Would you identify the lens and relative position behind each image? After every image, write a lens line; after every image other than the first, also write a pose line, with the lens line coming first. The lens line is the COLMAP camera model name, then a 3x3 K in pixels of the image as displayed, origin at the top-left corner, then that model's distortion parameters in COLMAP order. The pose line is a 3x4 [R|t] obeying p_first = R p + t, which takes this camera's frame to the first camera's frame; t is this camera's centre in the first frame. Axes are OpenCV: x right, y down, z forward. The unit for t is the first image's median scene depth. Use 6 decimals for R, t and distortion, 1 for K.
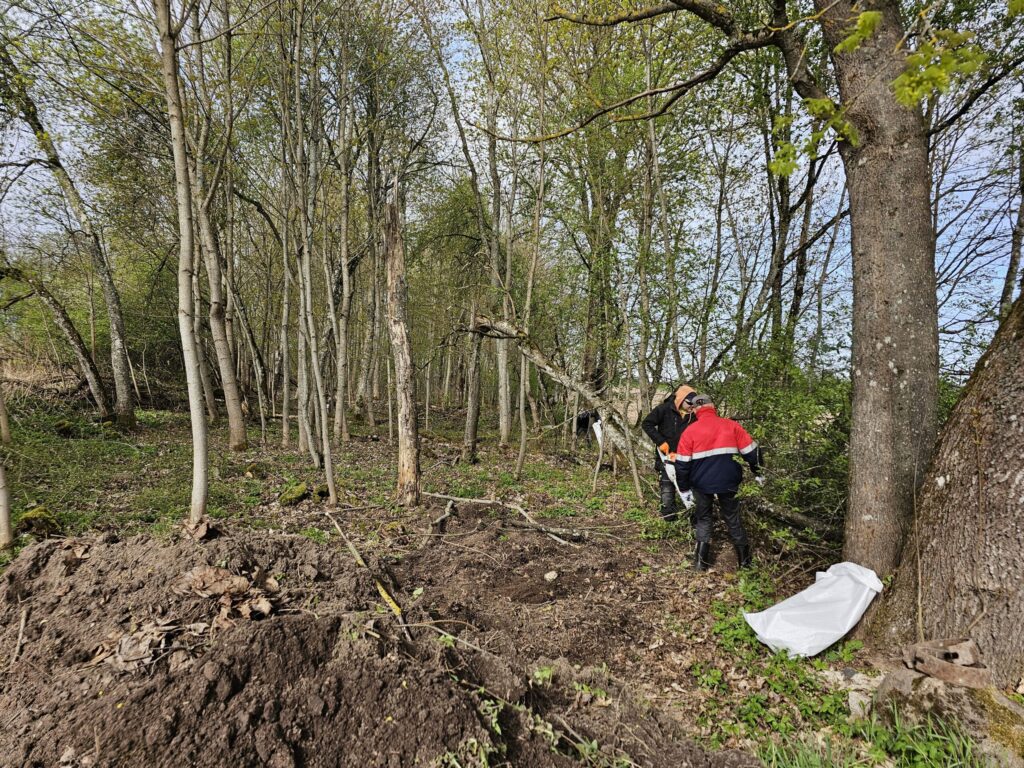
lens RADIAL K [[651.7, 0, 504.1], [0, 651.7, 380.2], [0, 0, 1]] dist [0.039030, -0.031957]
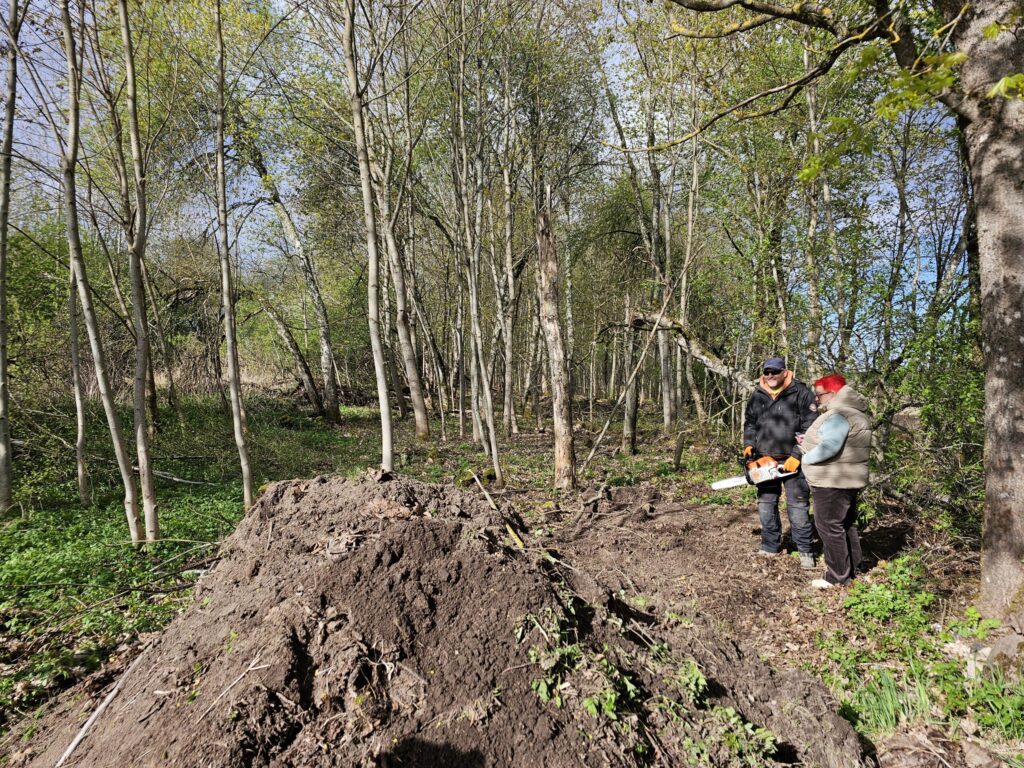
lens RADIAL K [[651.7, 0, 504.1], [0, 651.7, 380.2], [0, 0, 1]] dist [0.039030, -0.031957]
pose [[0.964527, -0.019912, -0.263232, 0.078972], [0.021002, 0.999779, 0.001330, 0.015006], [0.263147, -0.006811, 0.964732, -0.127916]]
